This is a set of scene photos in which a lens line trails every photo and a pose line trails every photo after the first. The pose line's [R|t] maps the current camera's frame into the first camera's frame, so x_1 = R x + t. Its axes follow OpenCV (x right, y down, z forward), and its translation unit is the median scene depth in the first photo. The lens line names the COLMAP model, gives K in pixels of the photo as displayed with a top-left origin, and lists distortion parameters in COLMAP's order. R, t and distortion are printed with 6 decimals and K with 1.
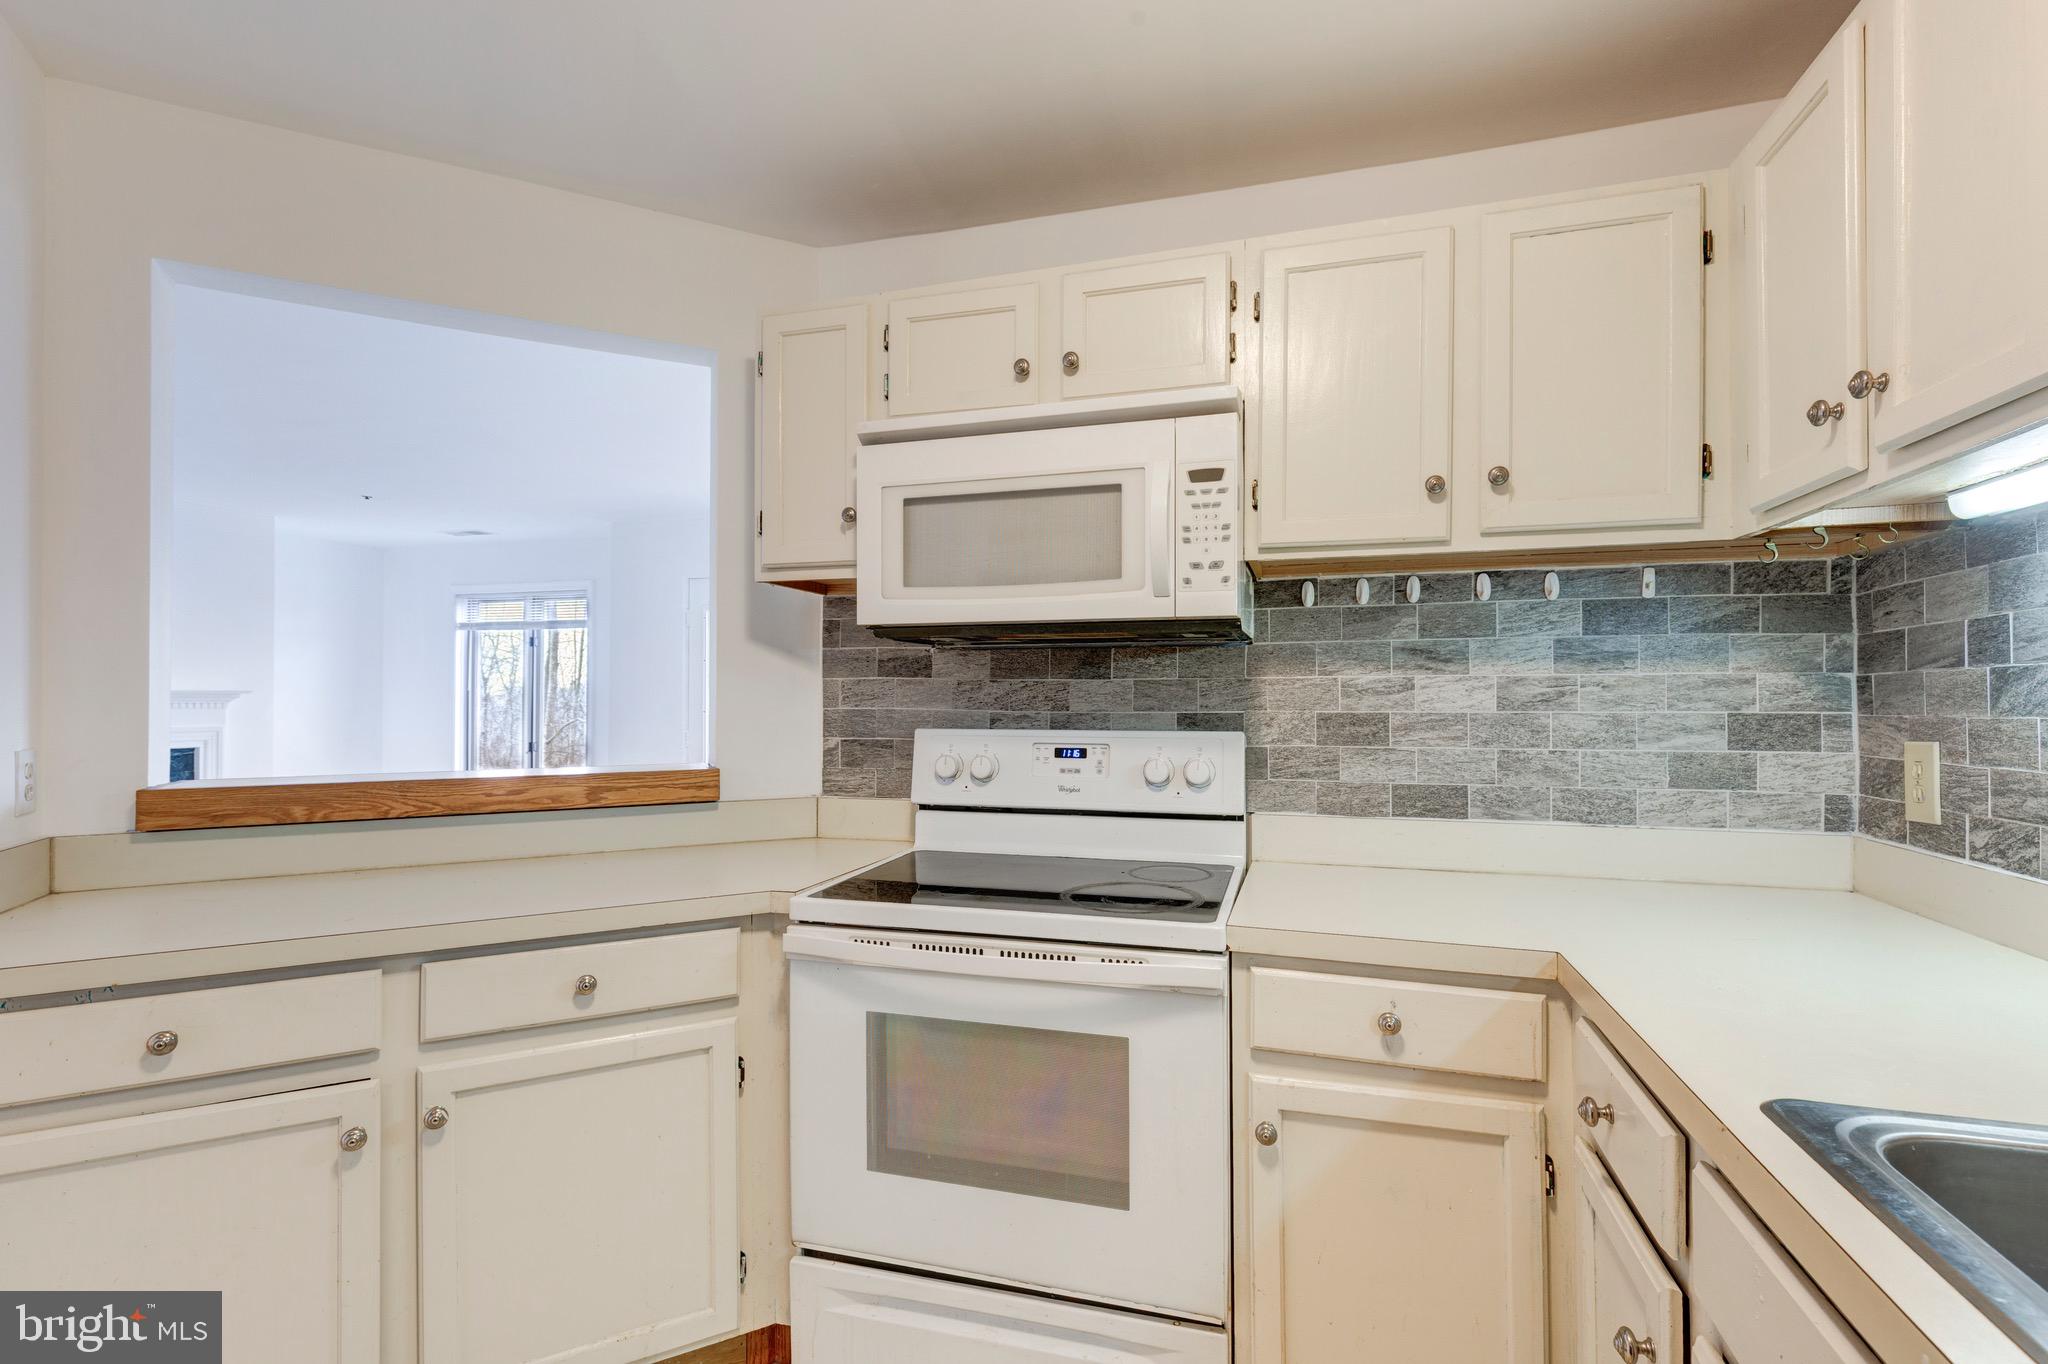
lens RADIAL K [[934.7, 0, 1016.2], [0, 934.7, 689.0], [0, 0, 1]] dist [0.008358, -0.004352]
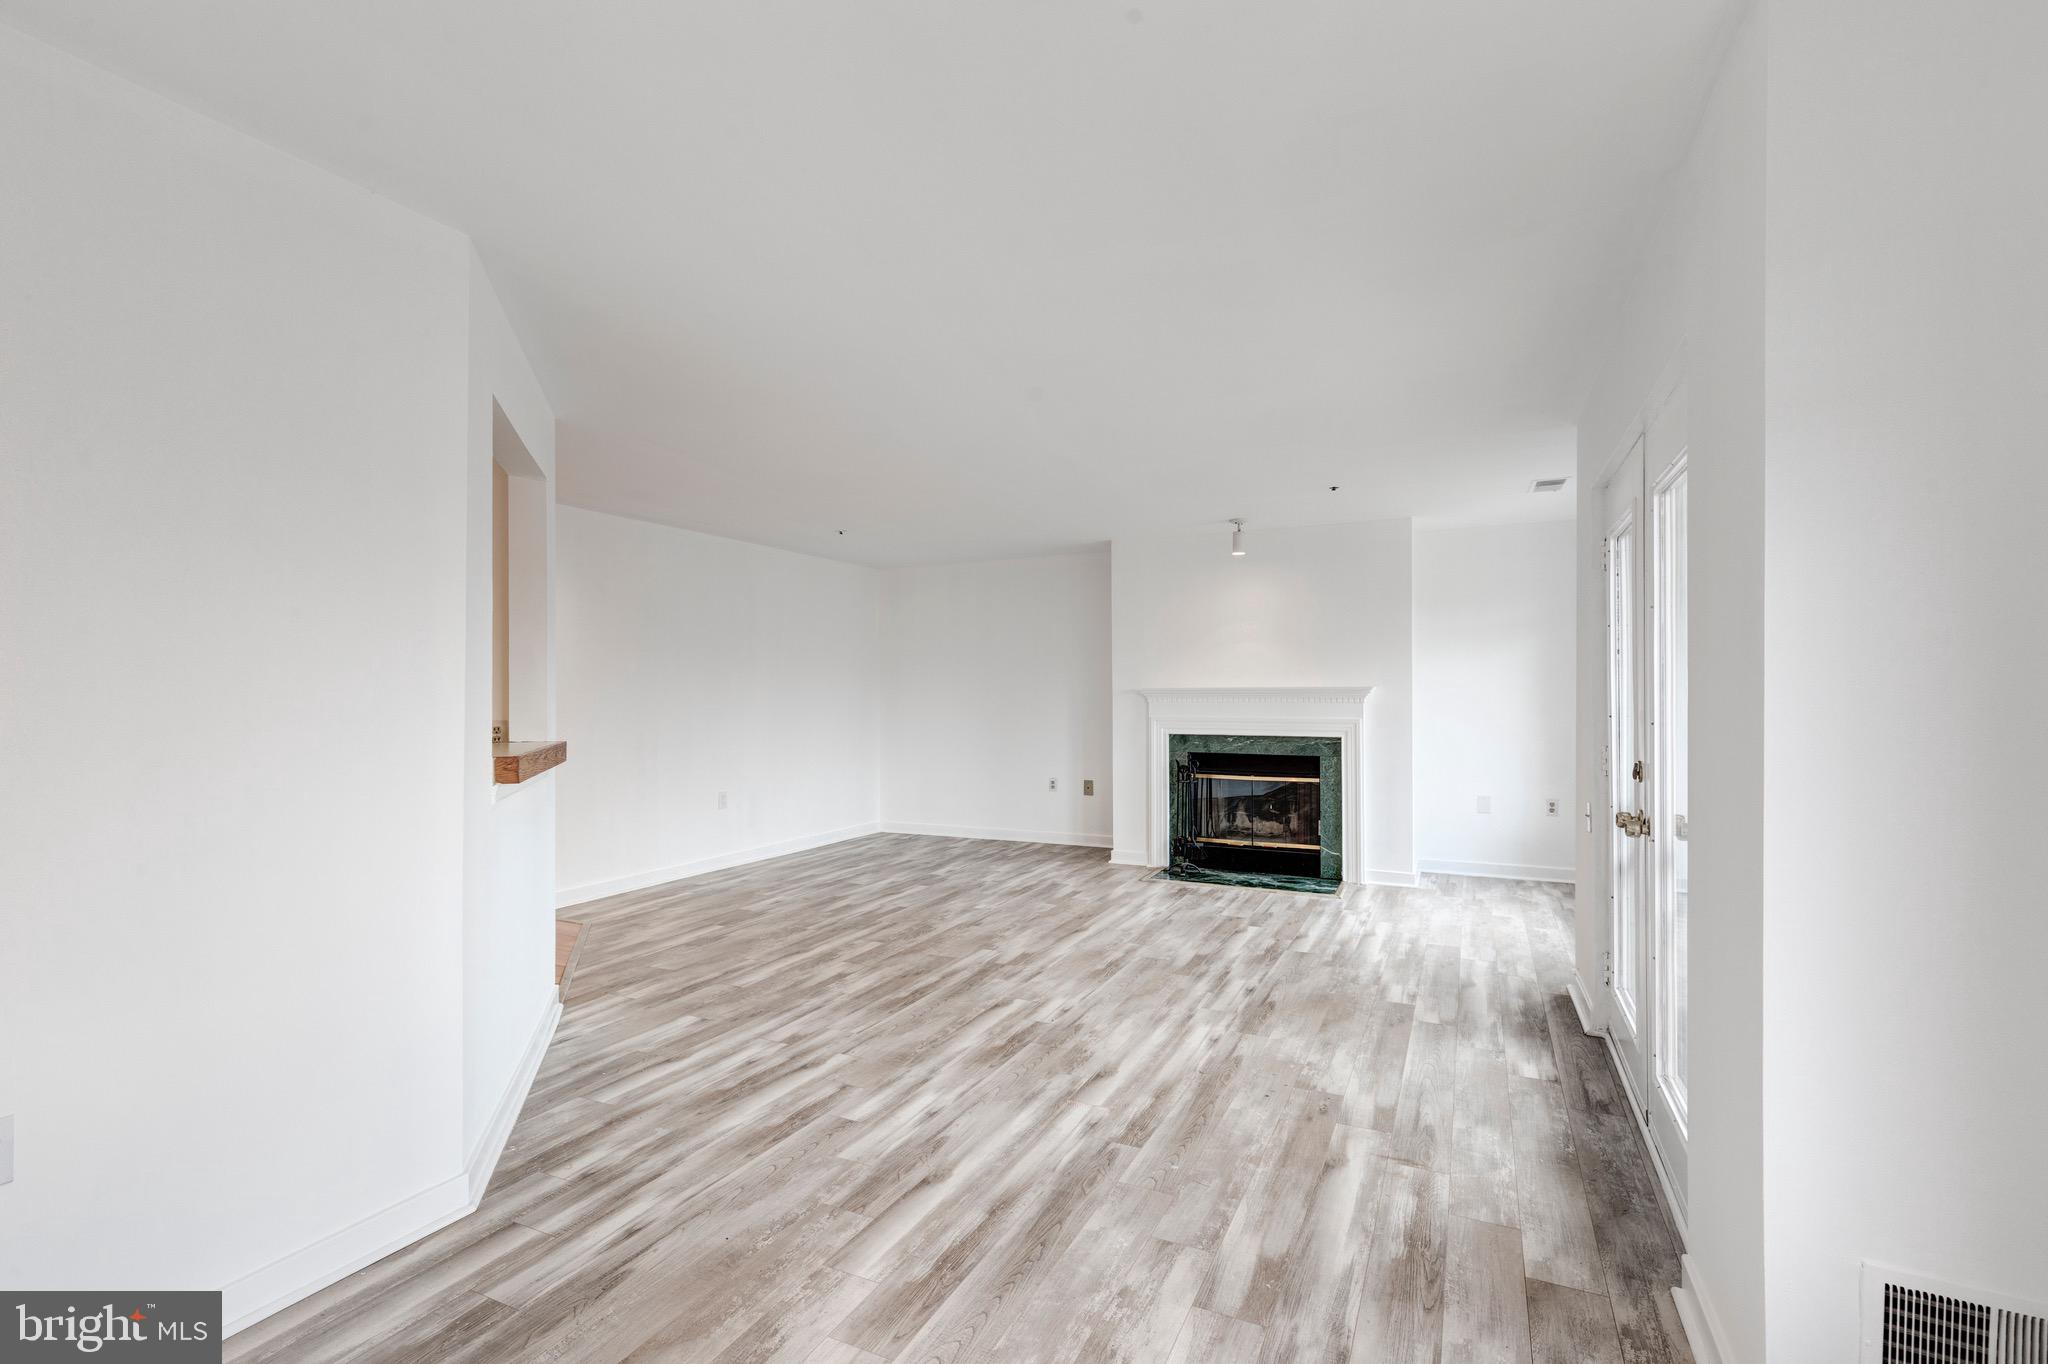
lens RADIAL K [[934.7, 0, 1047.7], [0, 934.7, 699.2], [0, 0, 1]] dist [0.008358, -0.004352]
pose [[-0.108498, 0.006874, -0.994073, 0.903486], [0.013374, 0.999896, 0.005455, 0.018645], [0.994007, -0.012703, -0.108578, 2.307363]]
